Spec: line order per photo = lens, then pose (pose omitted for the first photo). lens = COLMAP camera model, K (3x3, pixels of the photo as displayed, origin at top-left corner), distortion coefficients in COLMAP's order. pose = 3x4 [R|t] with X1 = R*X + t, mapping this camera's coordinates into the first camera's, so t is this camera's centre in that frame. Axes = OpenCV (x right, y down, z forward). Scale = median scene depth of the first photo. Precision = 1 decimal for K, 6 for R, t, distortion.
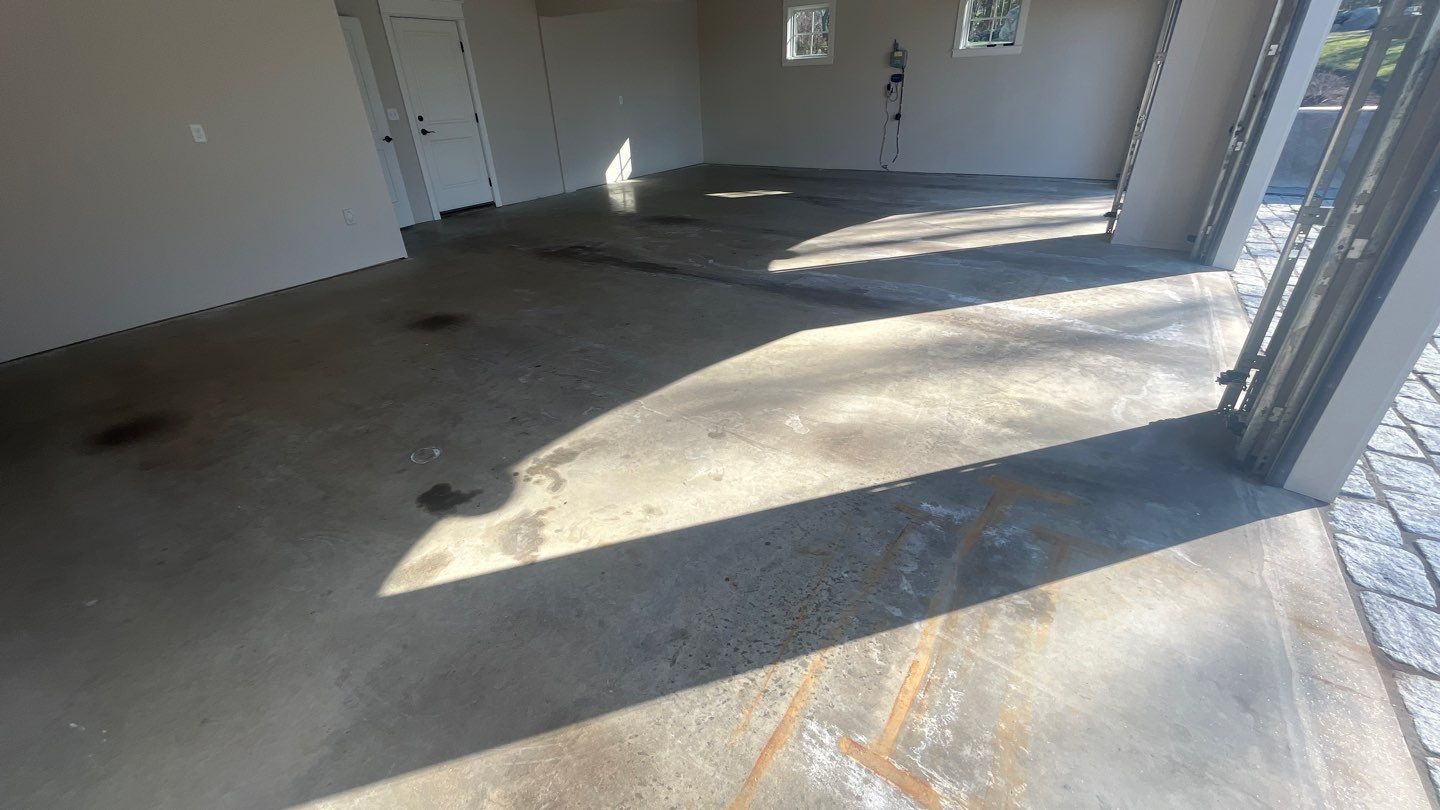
lens RADIAL K [[581.4, 0, 718.1], [0, 581.4, 403.6], [0, 0, 1]] dist [-0.003219, 0.000075]
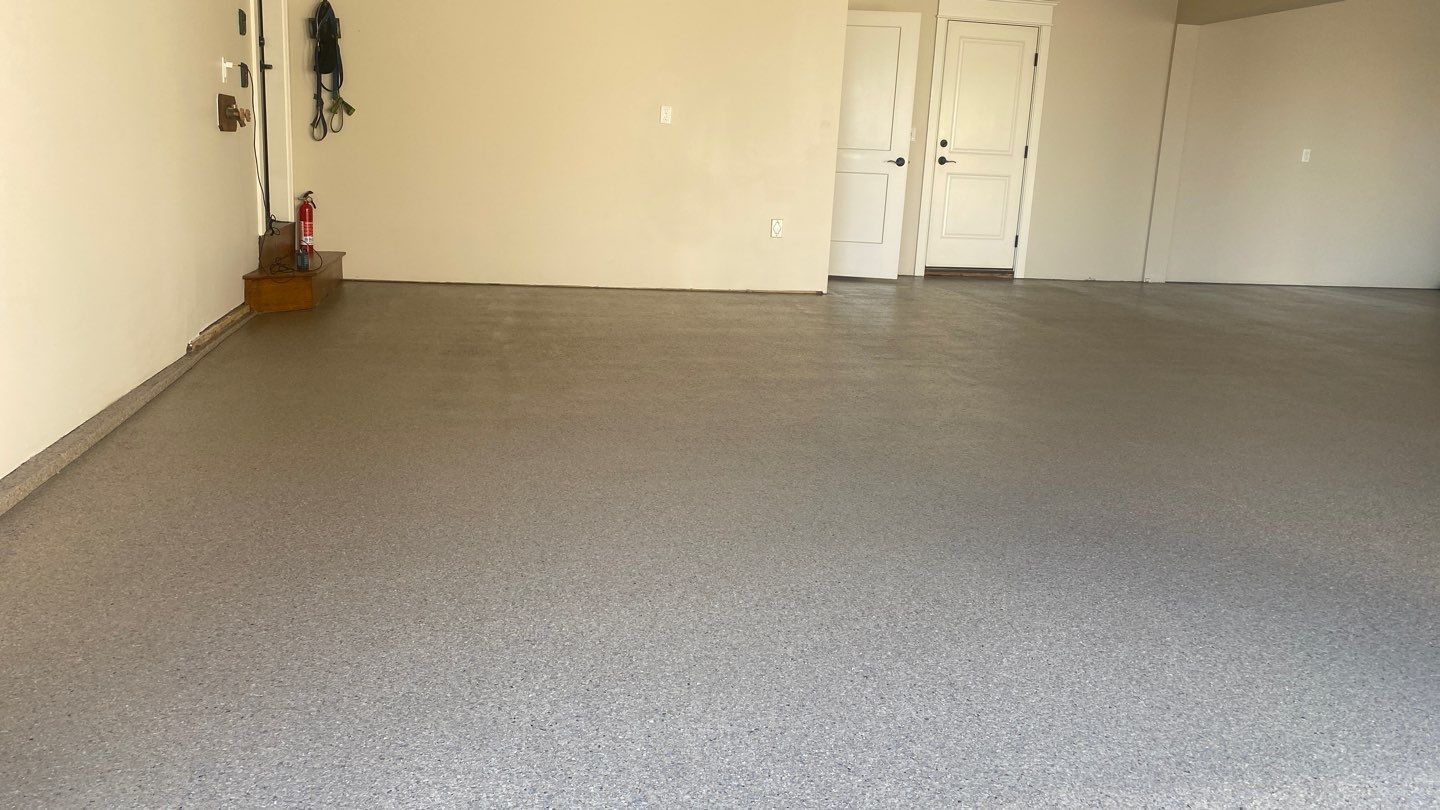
lens RADIAL K [[1103.2, 0, 709.1], [0, 1103.2, 396.3], [0, 0, 1]] dist [0.056687, -0.068553]
pose [[0.693964, 0.214548, -0.687301, 0.275604], [-0.406541, 0.904608, -0.128100, 0.085906], [0.594254, 0.368313, 0.714988, -0.052871]]
